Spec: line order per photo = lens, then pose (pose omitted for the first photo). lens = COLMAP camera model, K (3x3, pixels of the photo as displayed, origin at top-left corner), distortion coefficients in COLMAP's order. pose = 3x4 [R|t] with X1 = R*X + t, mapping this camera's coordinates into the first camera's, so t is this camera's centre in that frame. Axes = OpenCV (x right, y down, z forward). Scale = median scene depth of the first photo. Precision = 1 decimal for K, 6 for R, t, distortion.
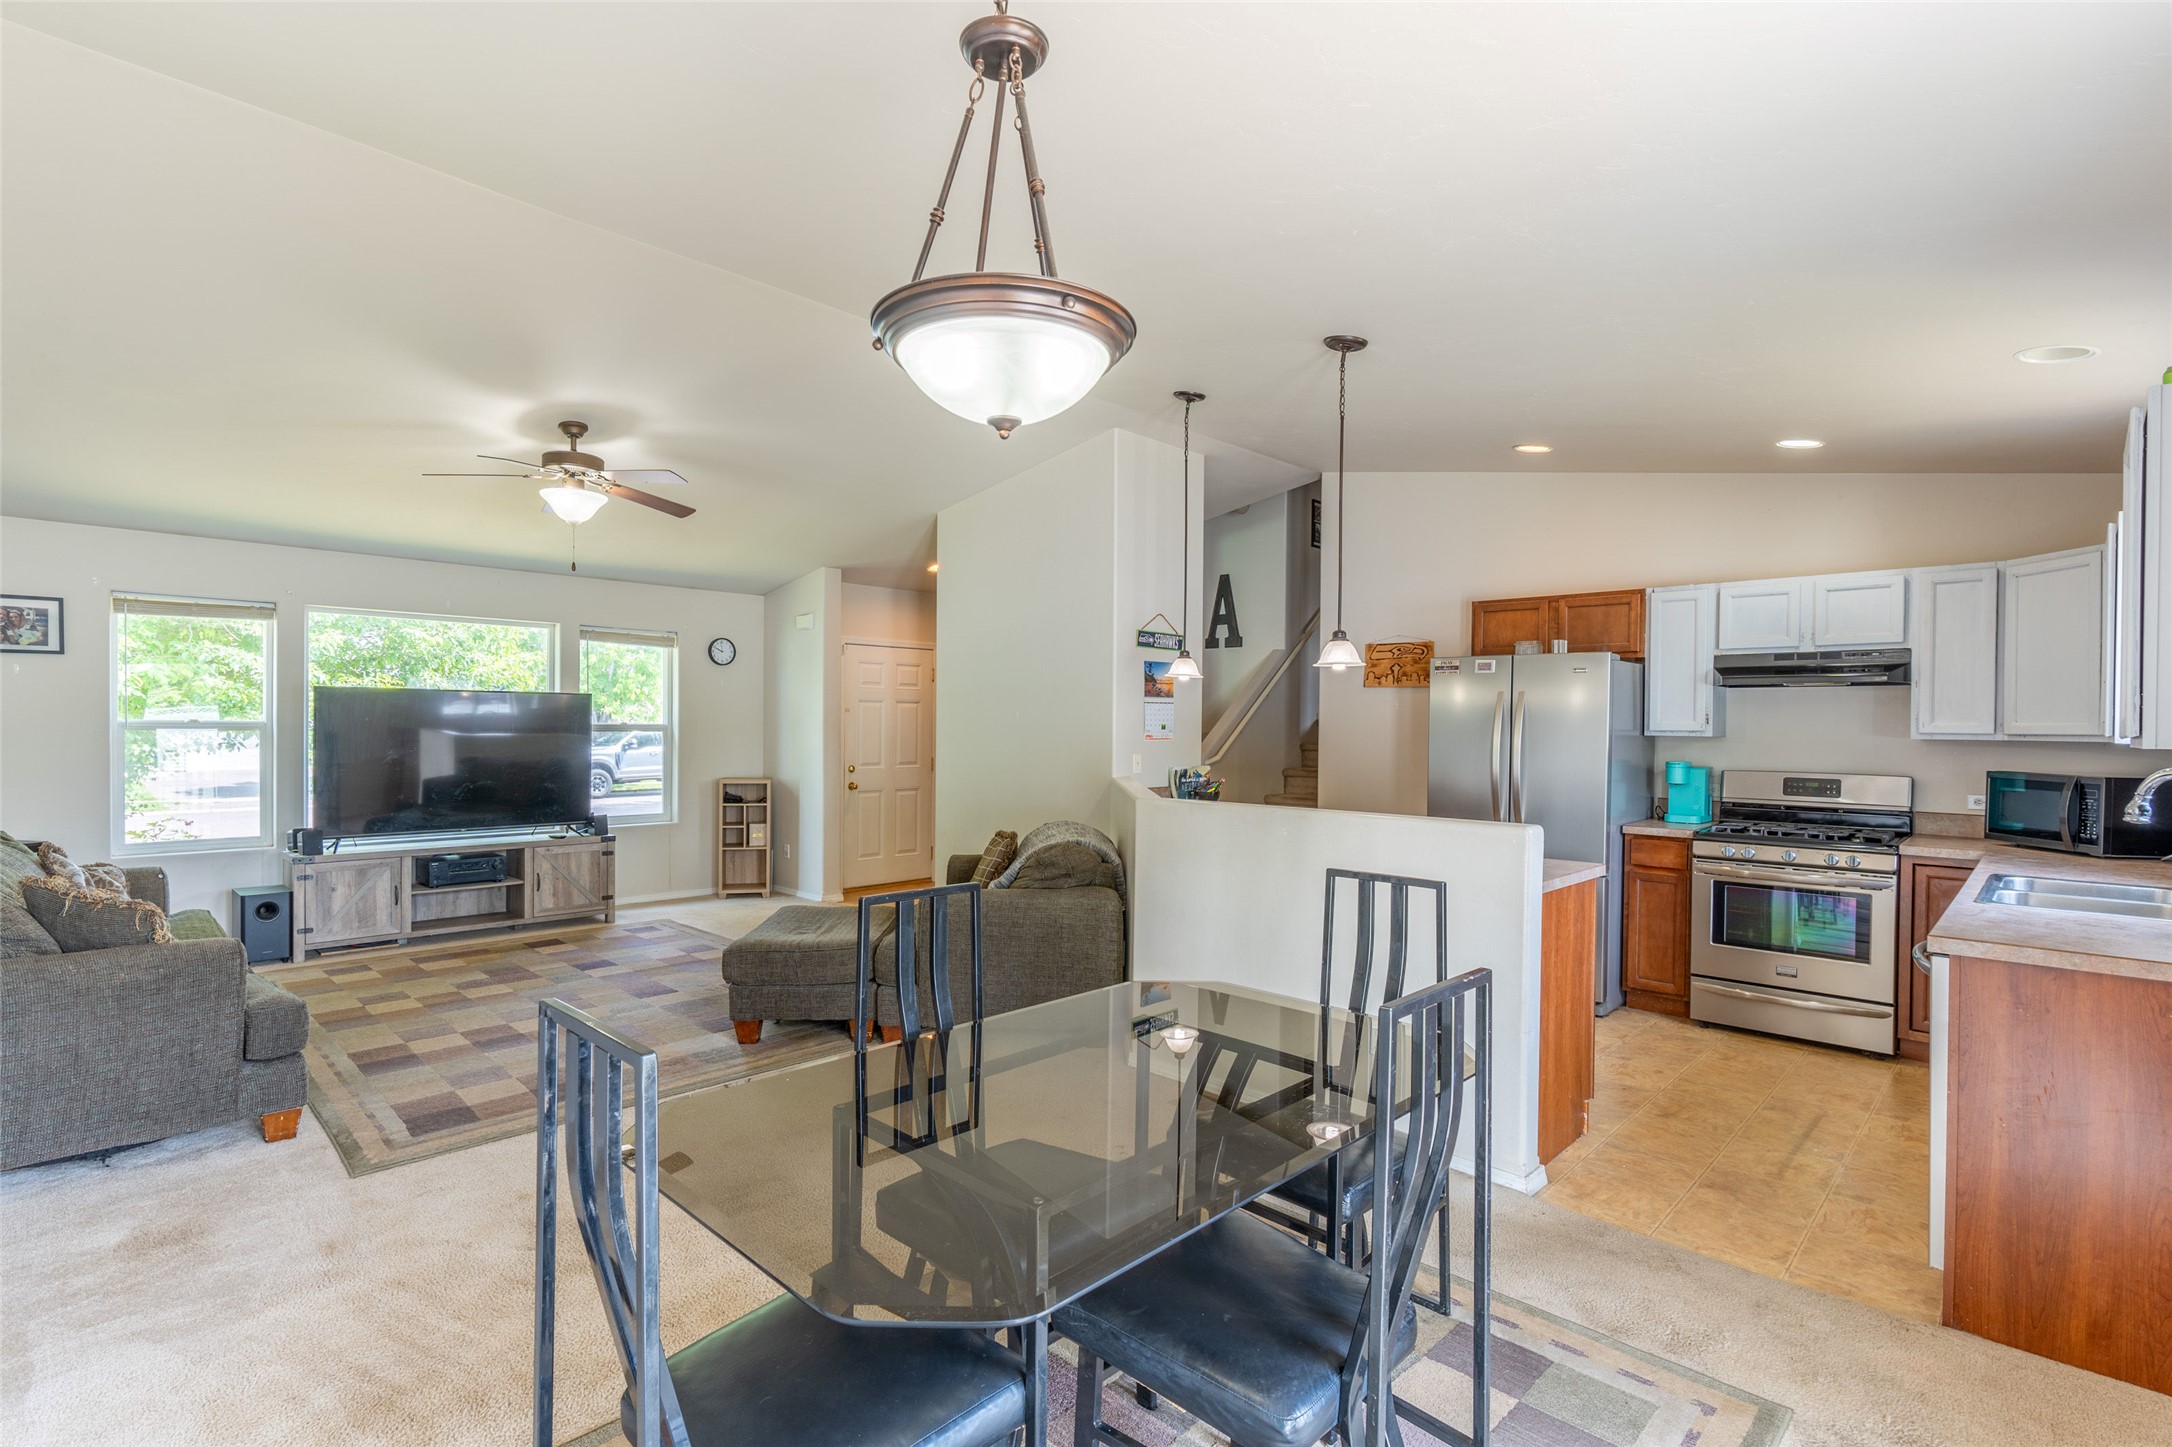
lens RADIAL K [[1030.4, 0, 1076.8], [0, 1030.4, 734.8], [0, 0, 1]] dist [0.010215, 0.000482]
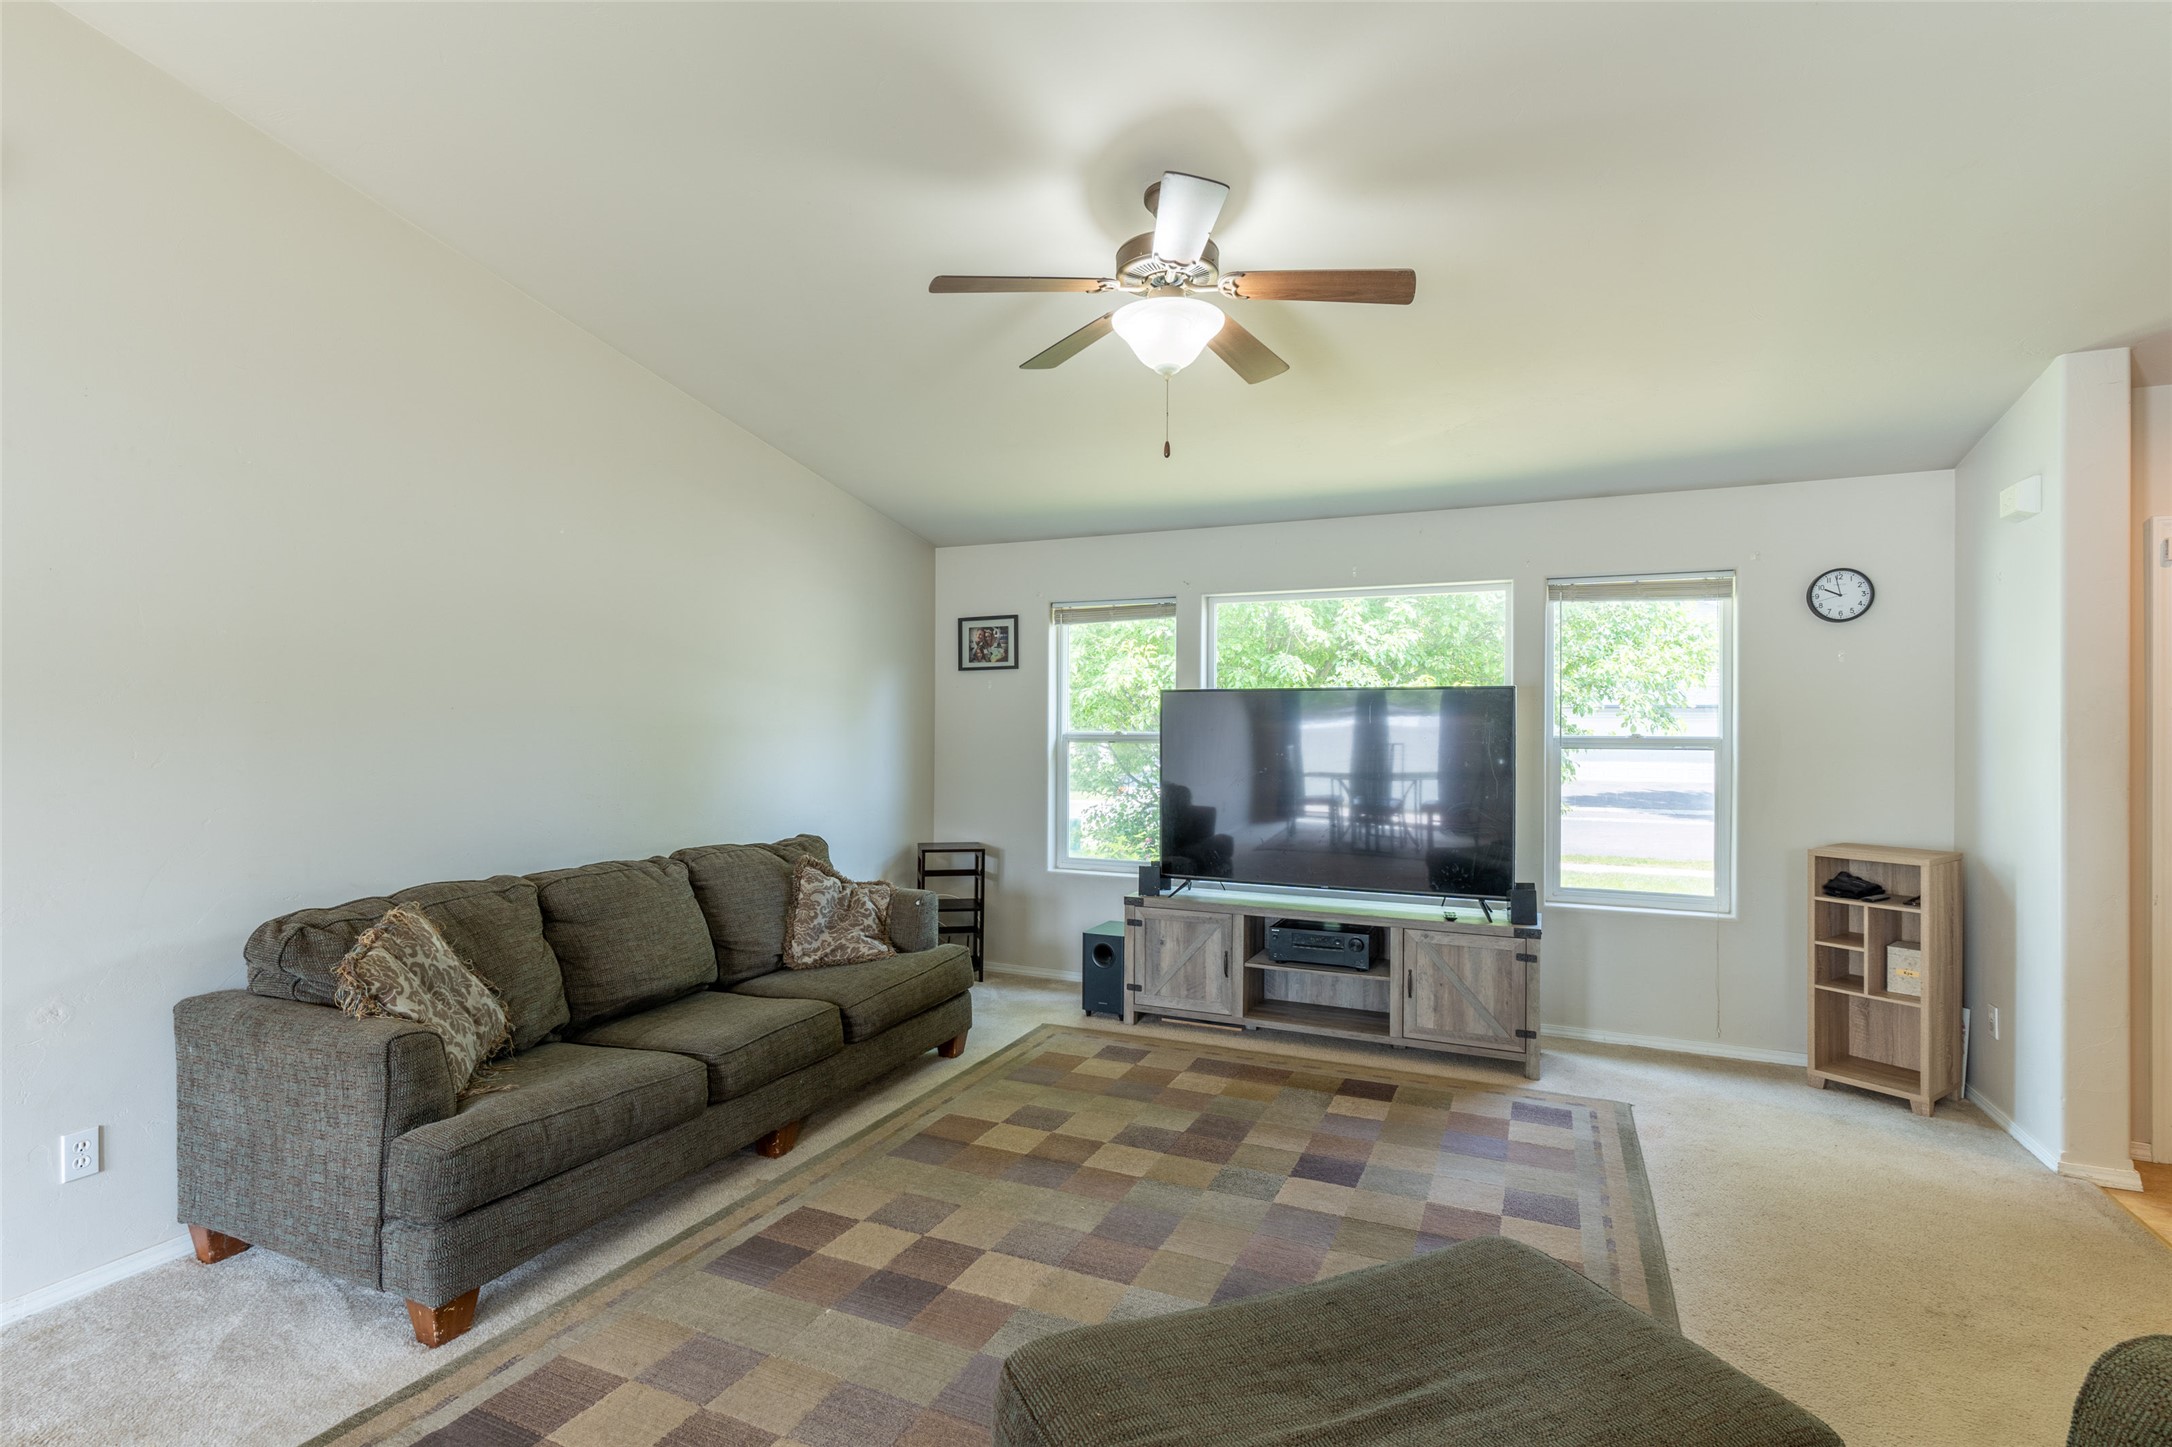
lens RADIAL K [[1030.4, 0, 1076.8], [0, 1030.4, 734.8], [0, 0, 1]] dist [0.010215, 0.000482]
pose [[0.339485, -0.001148, -0.940611, 0.010840], [-0.012388, 0.999907, -0.005691, -0.005840], [0.940530, 0.013584, 0.339439, 0.632723]]
